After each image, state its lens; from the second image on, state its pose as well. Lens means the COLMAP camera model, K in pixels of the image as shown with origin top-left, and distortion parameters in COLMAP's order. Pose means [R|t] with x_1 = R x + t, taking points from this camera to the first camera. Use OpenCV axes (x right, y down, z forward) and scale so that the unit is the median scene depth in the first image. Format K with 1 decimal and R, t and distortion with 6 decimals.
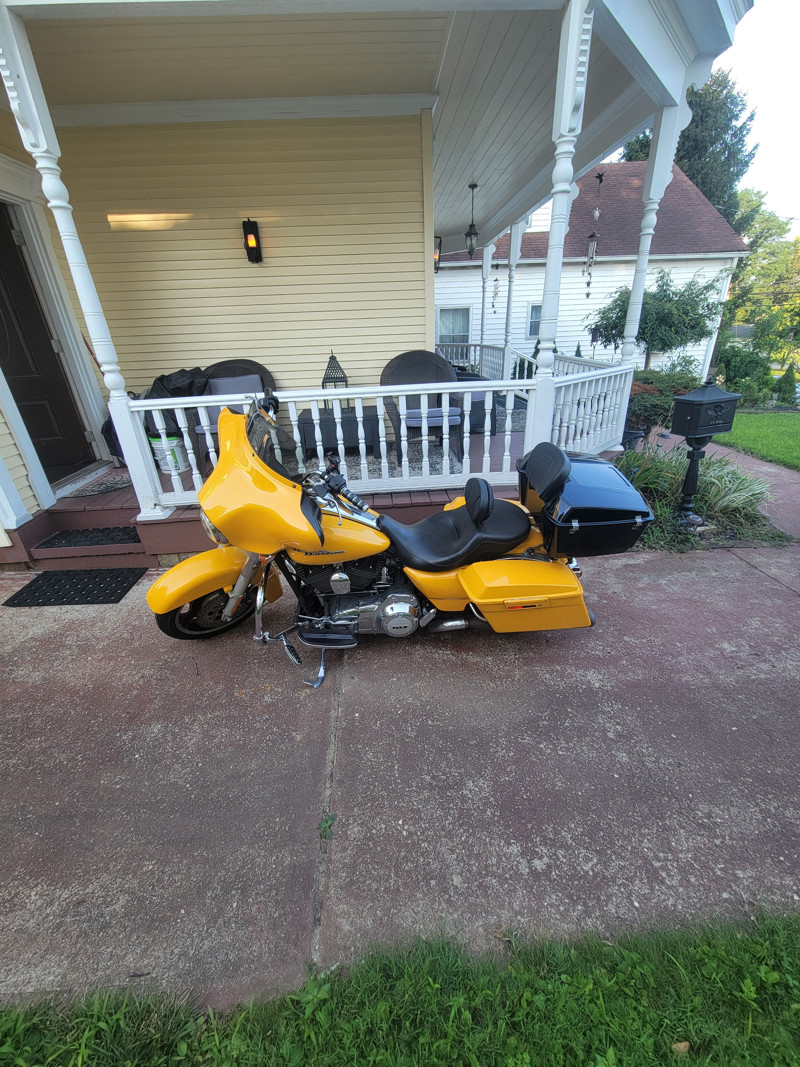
lens RADIAL K [[442.0, 0, 404.9], [0, 442.0, 537.7], [0, 0, 1]] dist [-0.000172, -0.000101]
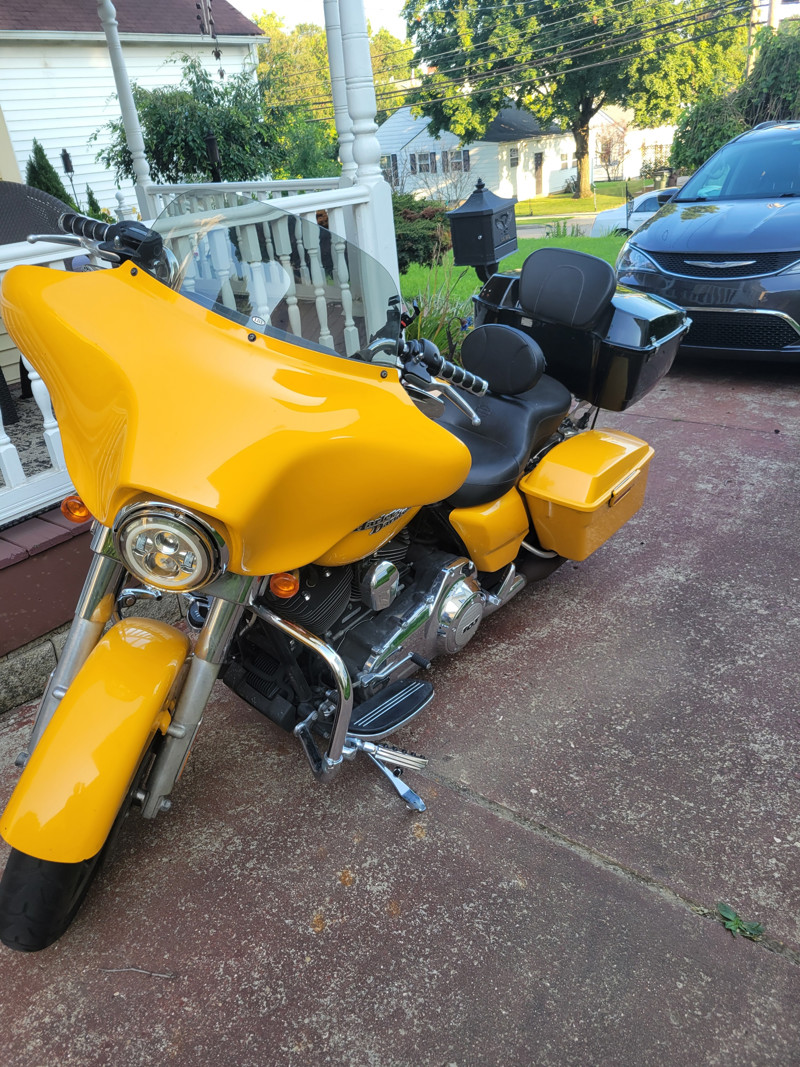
lens RADIAL K [[807.2, 0, 408.7], [0, 807.2, 531.2], [0, 0, 1]] dist [0.045340, -0.036500]
pose [[0.671481, -0.349777, 0.653275, -0.691211], [0.376446, 0.920372, 0.105848, -0.035137], [-0.638280, 0.174848, 0.749685, 0.312008]]
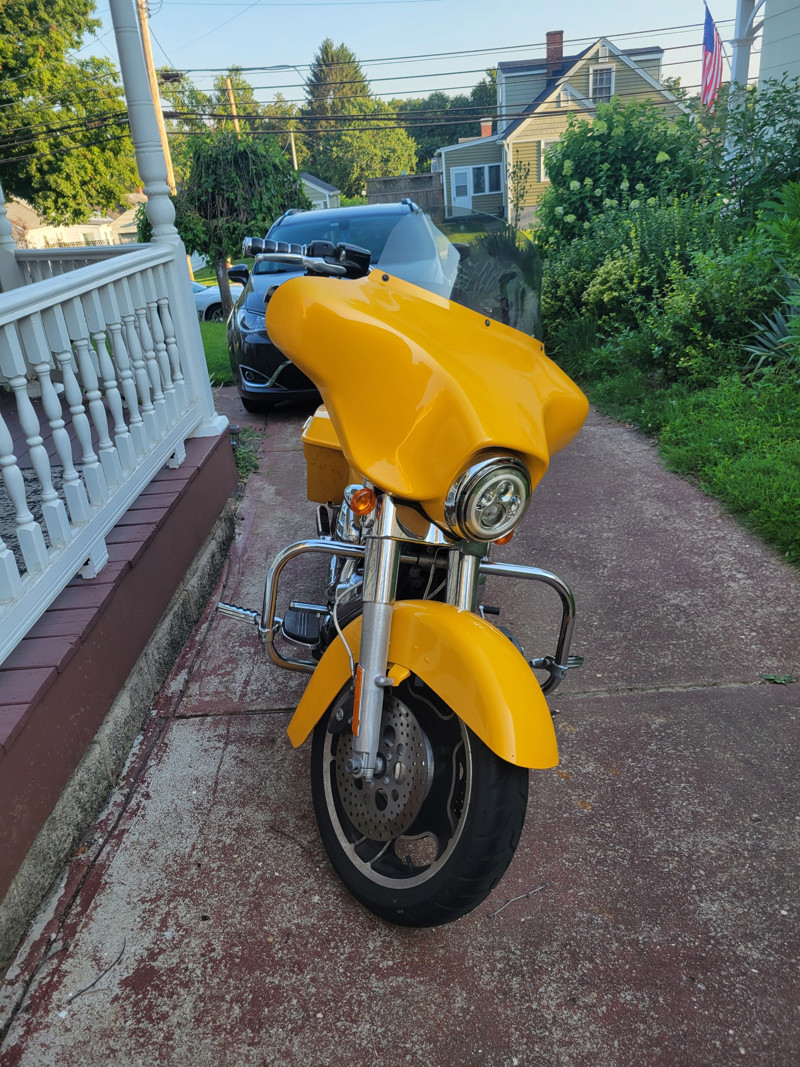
lens RADIAL K [[807.2, 0, 408.7], [0, 807.2, 531.2], [0, 0, 1]] dist [0.045340, -0.036500]
pose [[0.056503, -0.371653, 0.926651, -1.122275], [0.494681, 0.816620, 0.297360, -0.268112], [-0.867236, 0.441594, 0.229991, 0.834861]]
